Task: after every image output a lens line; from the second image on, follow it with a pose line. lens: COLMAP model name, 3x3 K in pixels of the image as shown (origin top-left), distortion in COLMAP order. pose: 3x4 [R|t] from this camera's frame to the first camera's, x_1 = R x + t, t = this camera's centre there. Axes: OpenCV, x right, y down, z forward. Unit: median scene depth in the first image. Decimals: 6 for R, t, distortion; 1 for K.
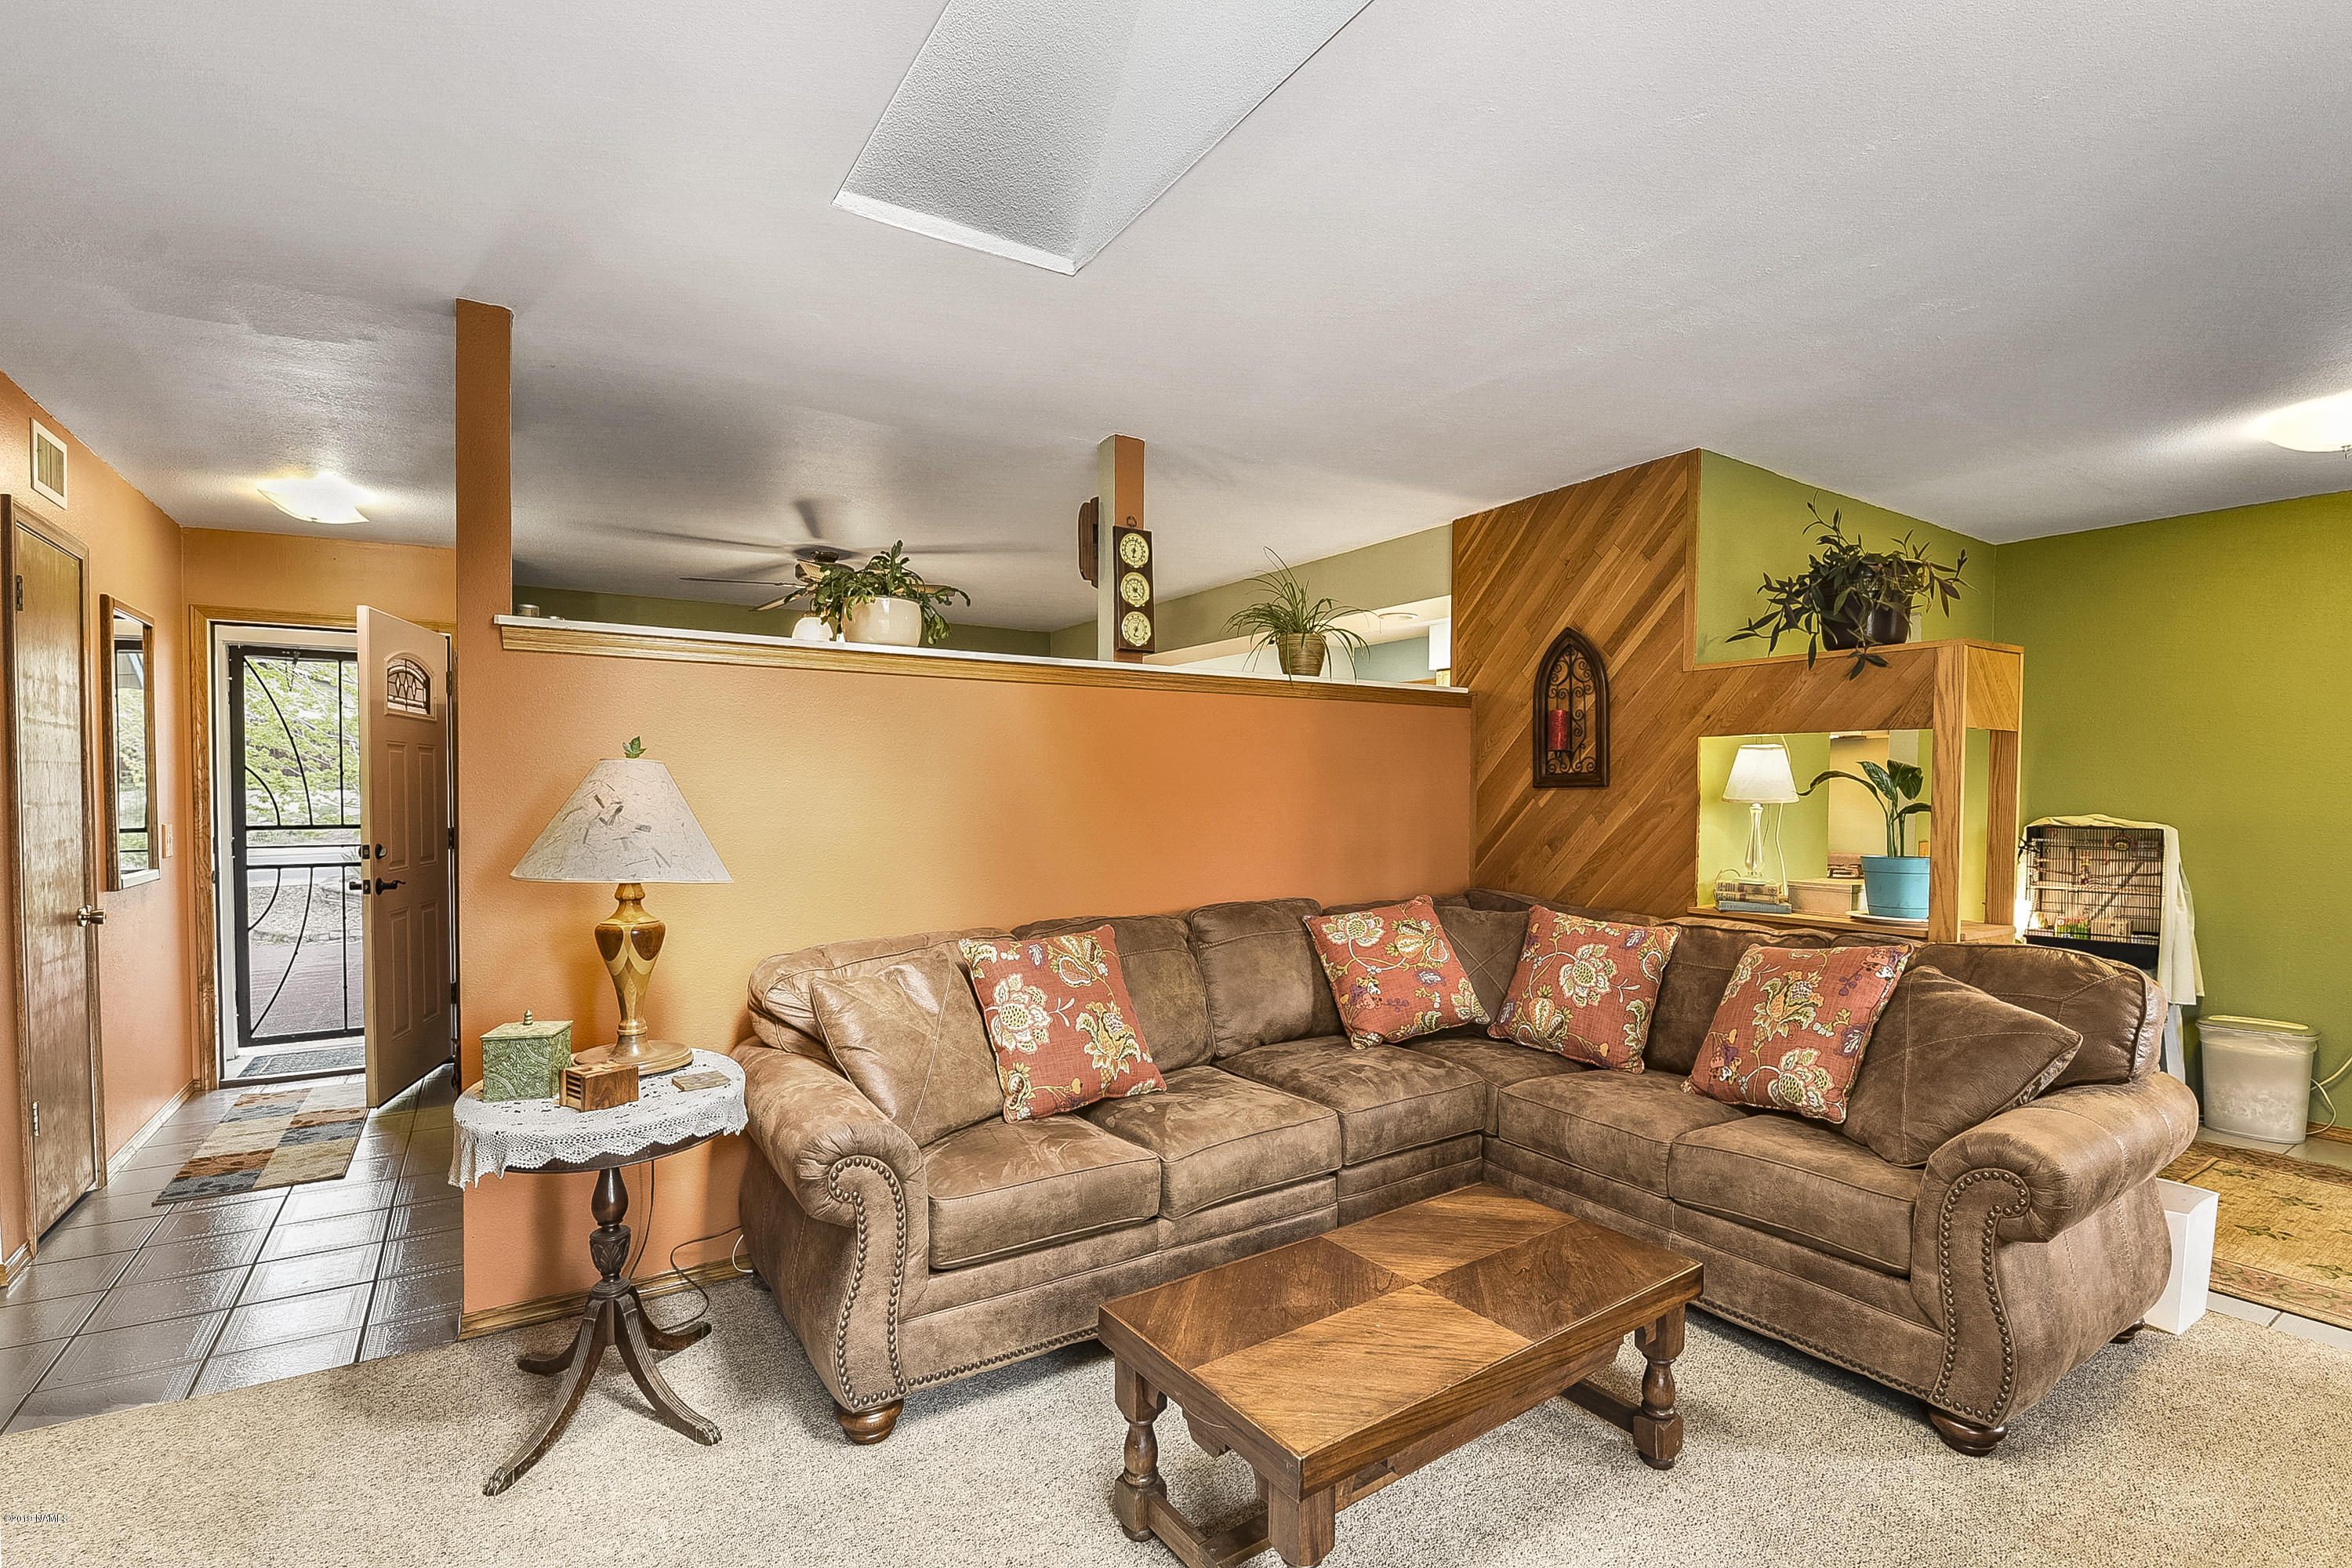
lens RADIAL K [[1110.7, 0, 1189.1], [0, 1110.7, 818.0], [0, 0, 1]] dist [-0.002006, -0.000007]
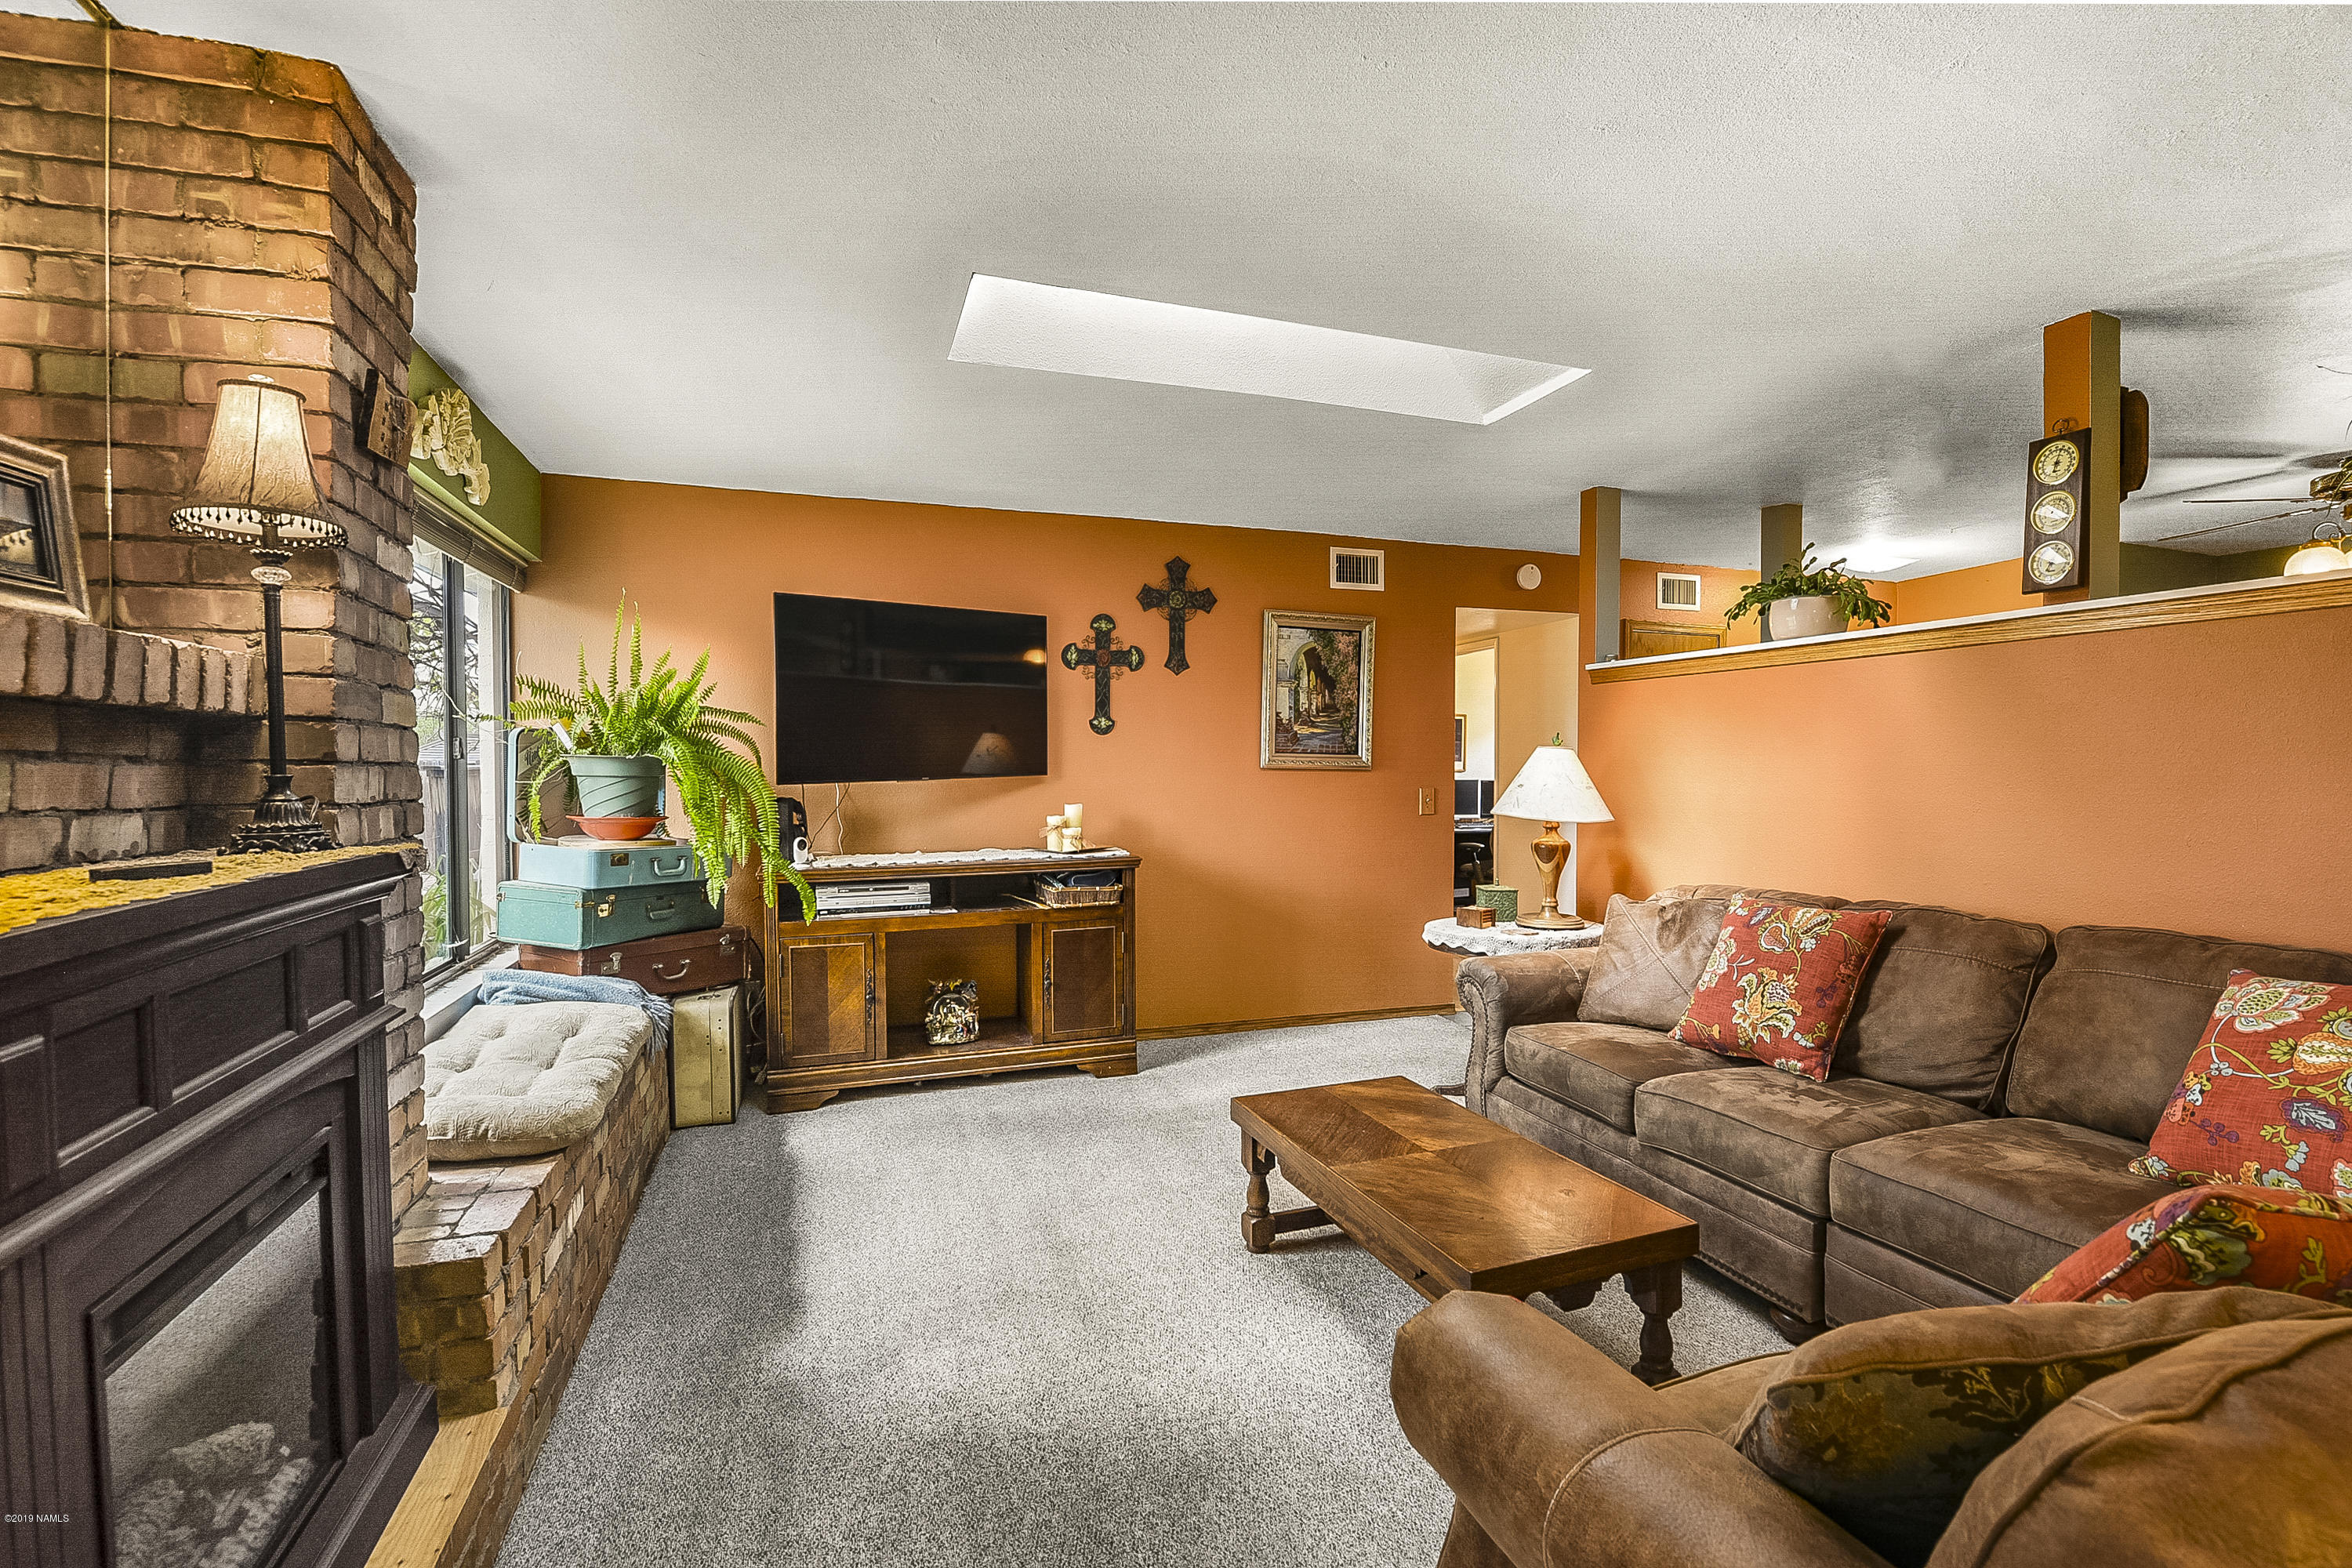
lens RADIAL K [[1055.0, 0, 1182.5], [0, 1055.0, 780.3], [0, 0, 1]] dist [-0.019903, 0.000245]
pose [[-0.266896, 0.016495, -0.963584, 0.831726], [-0.022182, 0.999483, 0.023253, -0.017769], [0.963470, 0.027580, -0.266393, 0.599833]]
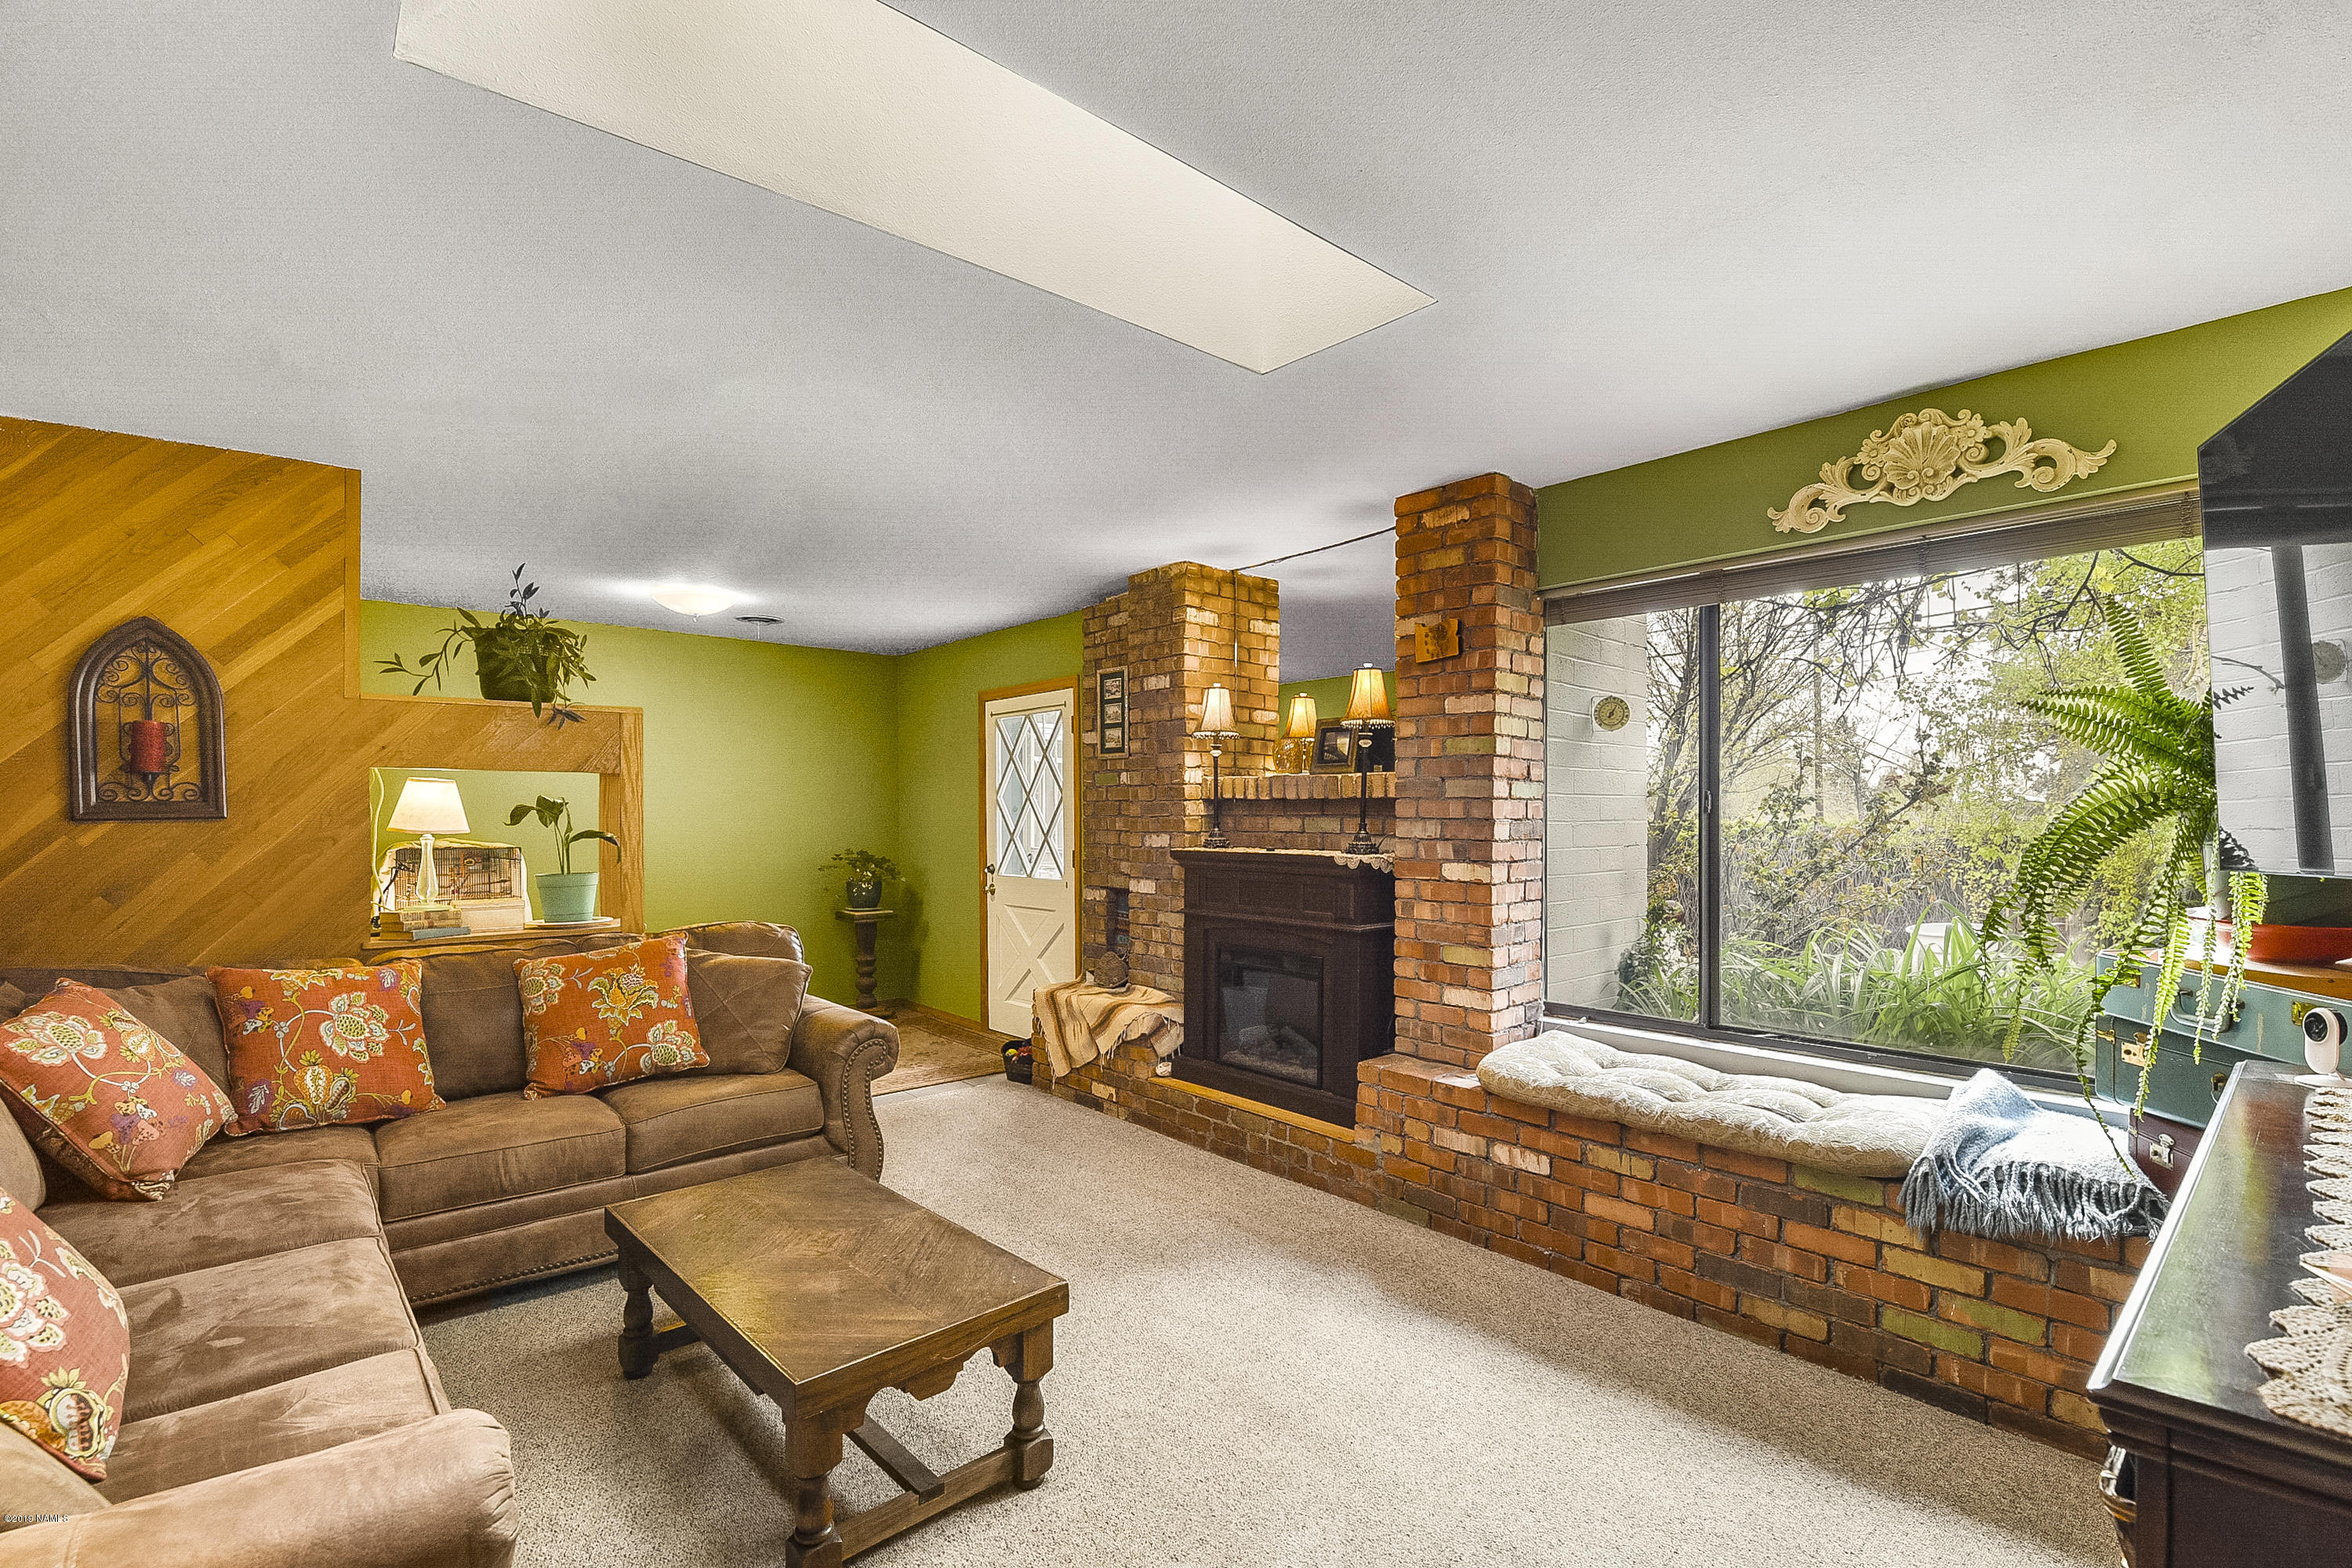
lens RADIAL K [[1055.0, 0, 1167.3], [0, 1055.0, 806.3], [0, 0, 1]] dist [-0.019903, 0.000245]
pose [[-0.131193, 0.001234, 0.991356, -0.550641], [0.027756, 0.999612, 0.002429, -0.021643], [-0.990968, 0.027835, -0.131176, 0.435450]]
